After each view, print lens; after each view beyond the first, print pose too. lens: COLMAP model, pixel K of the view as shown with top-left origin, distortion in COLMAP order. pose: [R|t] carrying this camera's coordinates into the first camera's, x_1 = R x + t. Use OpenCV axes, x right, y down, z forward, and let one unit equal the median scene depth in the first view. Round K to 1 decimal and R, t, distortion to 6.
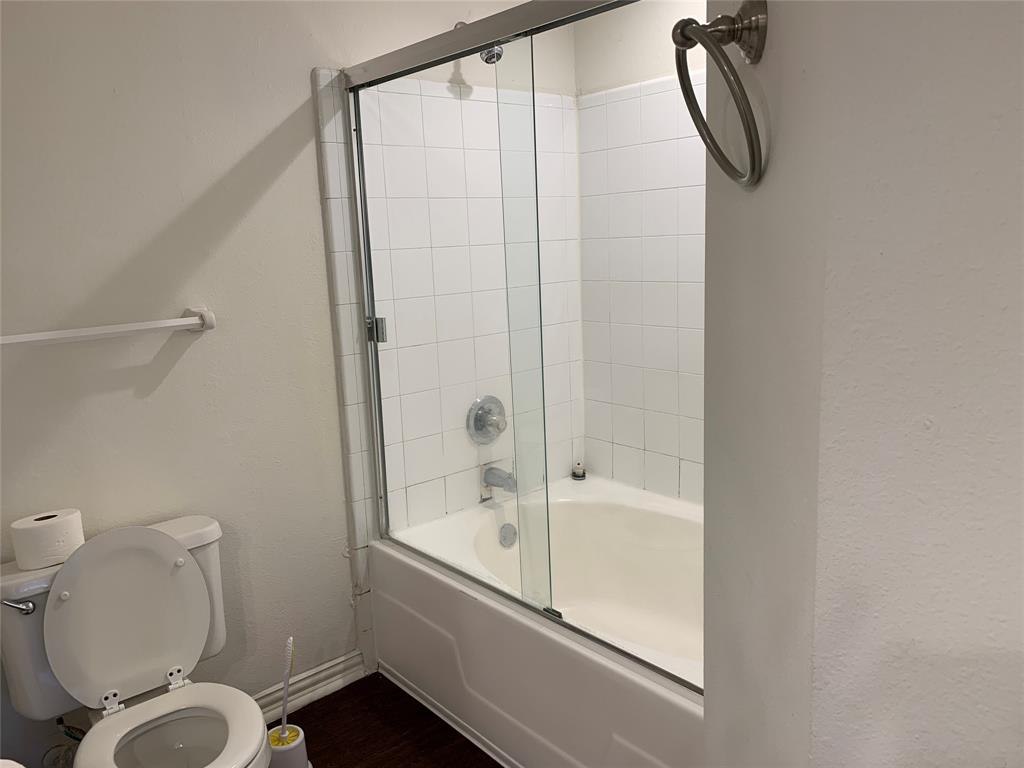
lens RADIAL K [[786.9, 0, 512.0], [0, 786.9, 384.0], [0, 0, 1]] dist [0.071007, -0.111590]
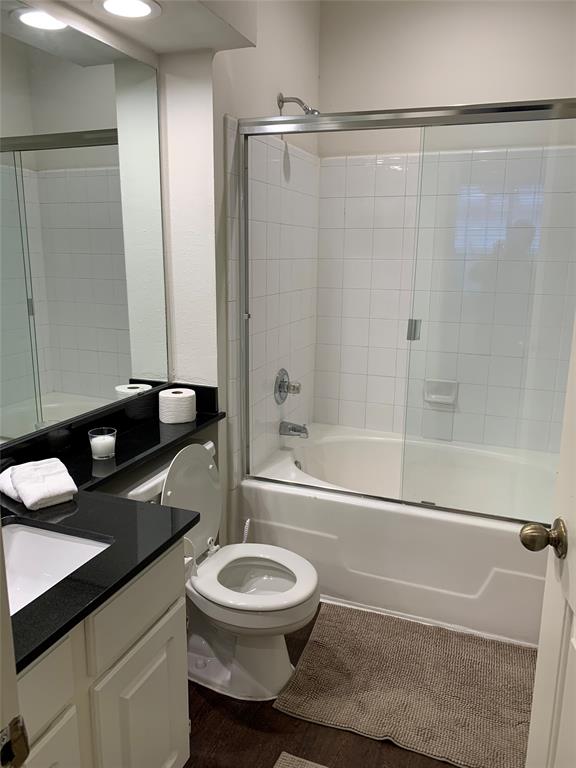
lens RADIAL K [[590.2, 0, 288.0], [0, 590.2, 384.0], [0, 0, 1]] dist [0.071007, -0.111590]
pose [[0.884575, -0.054272, 0.463229, -0.560028], [0.042097, 0.998443, 0.036591, 0.002647], [-0.464494, -0.012867, 0.885483, 0.087377]]
